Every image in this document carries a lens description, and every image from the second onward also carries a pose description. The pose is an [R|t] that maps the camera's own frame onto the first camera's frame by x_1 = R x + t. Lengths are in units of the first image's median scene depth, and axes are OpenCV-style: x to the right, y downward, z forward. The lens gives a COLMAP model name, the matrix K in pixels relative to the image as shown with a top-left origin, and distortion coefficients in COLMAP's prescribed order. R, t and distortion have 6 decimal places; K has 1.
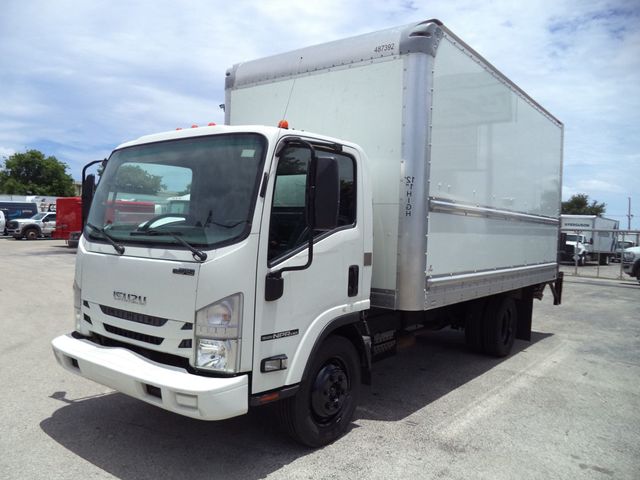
lens RADIAL K [[517.4, 0, 313.7], [0, 517.4, 249.8], [0, 0, 1]] dist [-0.017986, -0.015977]
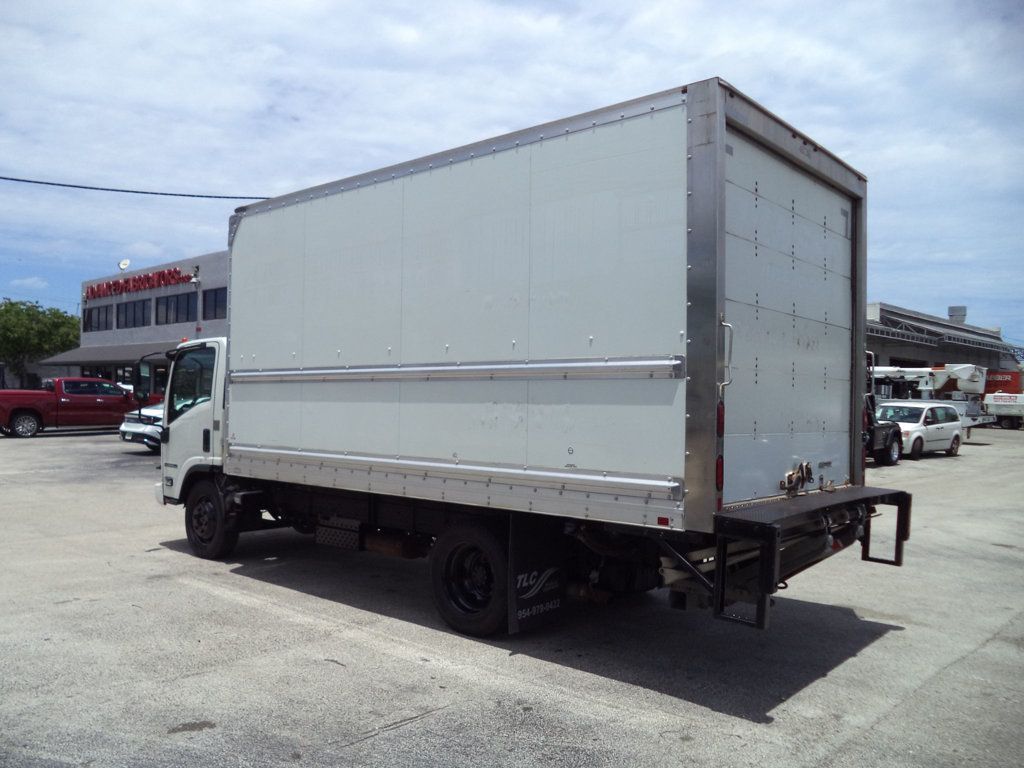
lens RADIAL K [[827.8, 0, 507.1], [0, 827.8, 391.4], [0, 0, 1]] dist [-0.017986, -0.015977]
pose [[-0.068099, -0.055073, -0.996157, 2.159624], [-0.055290, 0.997149, -0.051348, -0.000015], [0.996145, 0.051580, -0.070950, 1.920346]]
